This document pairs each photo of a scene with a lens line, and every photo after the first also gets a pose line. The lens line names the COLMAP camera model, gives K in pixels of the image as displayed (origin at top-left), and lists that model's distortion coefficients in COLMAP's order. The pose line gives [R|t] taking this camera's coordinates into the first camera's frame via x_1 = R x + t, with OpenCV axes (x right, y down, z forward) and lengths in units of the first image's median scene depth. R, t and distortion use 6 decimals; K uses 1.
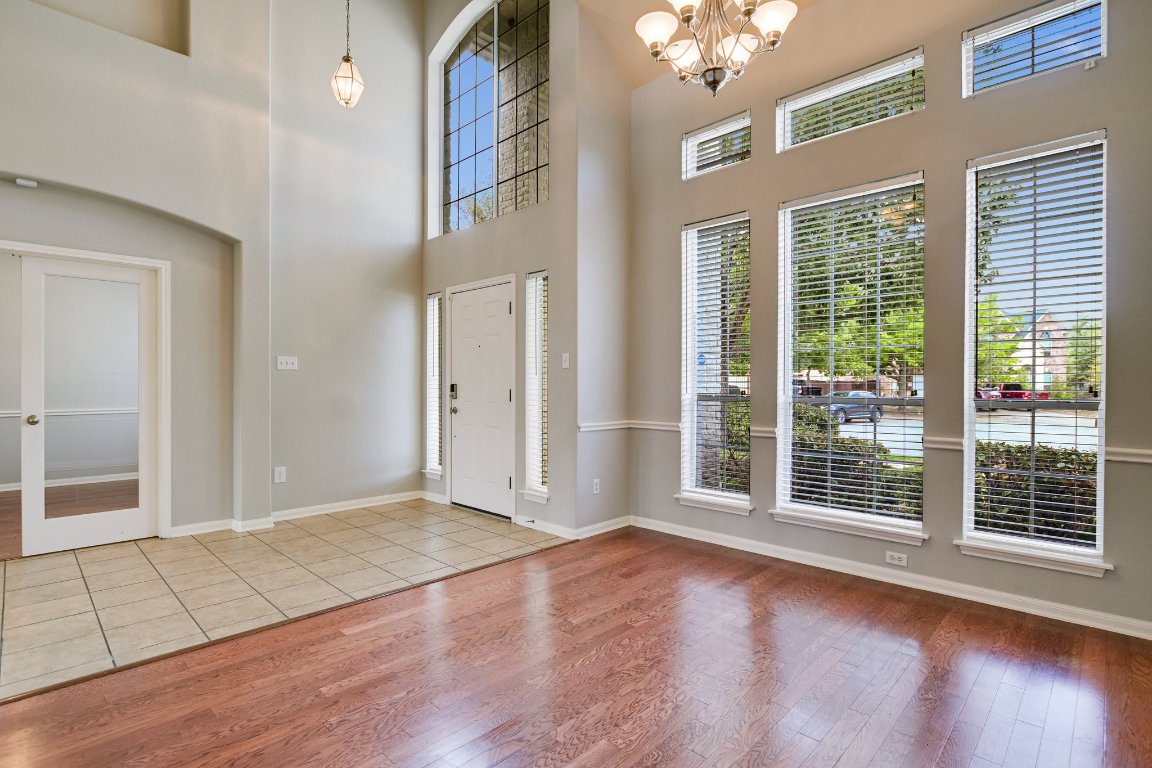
lens RADIAL K [[558.1, 0, 574.8], [0, 558.1, 383.5], [0, 0, 1]] dist [-0.000548, -0.000386]
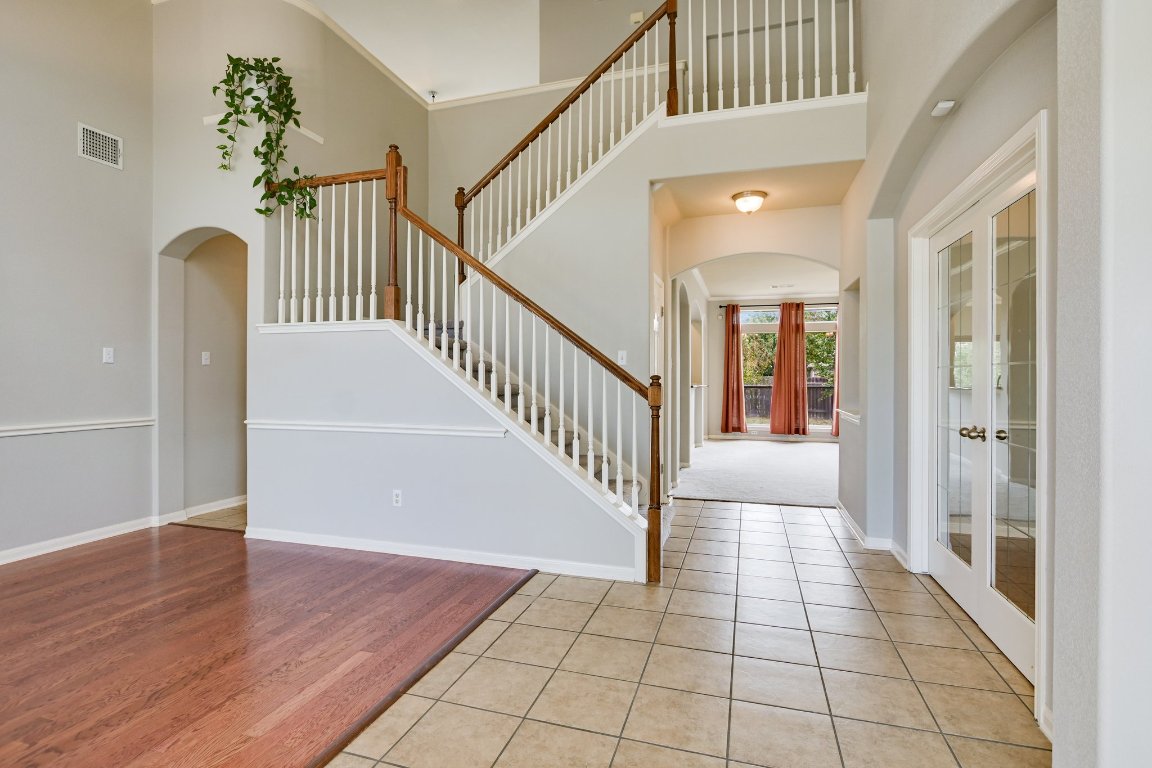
lens RADIAL K [[558.1, 0, 575.0], [0, 558.1, 378.4], [0, 0, 1]] dist [-0.000548, -0.000386]
pose [[-0.891548, 0.001207, -0.452924, -0.306352], [-0.000522, 0.999993, 0.003692, -0.008836], [0.452926, 0.003528, -0.891541, 1.989380]]
